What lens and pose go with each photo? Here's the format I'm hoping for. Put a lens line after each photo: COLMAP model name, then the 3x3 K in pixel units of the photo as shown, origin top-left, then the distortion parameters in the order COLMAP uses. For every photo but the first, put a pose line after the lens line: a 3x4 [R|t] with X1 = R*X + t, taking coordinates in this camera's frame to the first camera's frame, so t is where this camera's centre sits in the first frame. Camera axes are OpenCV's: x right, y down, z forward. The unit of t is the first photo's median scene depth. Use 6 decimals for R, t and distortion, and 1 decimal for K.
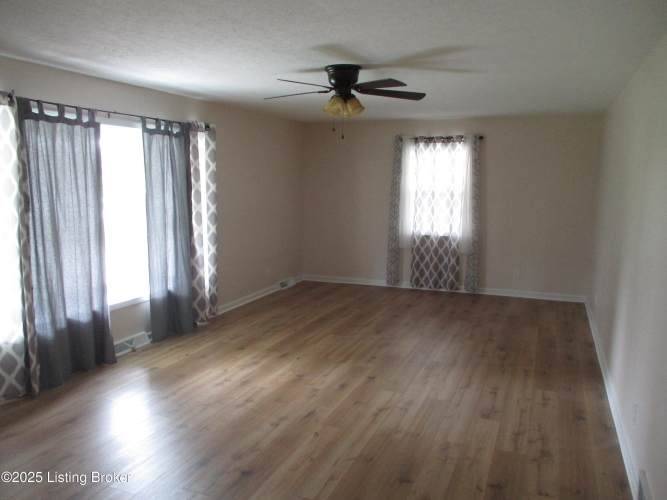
lens RADIAL K [[551.1, 0, 332.2], [0, 551.1, 250.7], [0, 0, 1]] dist [-0.027601, 0.011428]
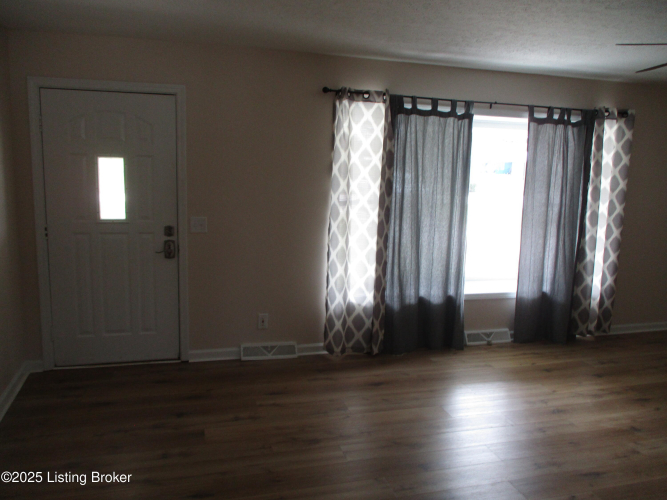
lens RADIAL K [[551.1, 0, 333.0], [0, 551.1, 249.9], [0, 0, 1]] dist [-0.027601, 0.011428]
pose [[0.612958, 0.131298, -0.779130, 0.226376], [-0.129182, 0.989481, 0.065116, -0.015110], [0.779484, 0.060736, 0.623471, 0.162283]]
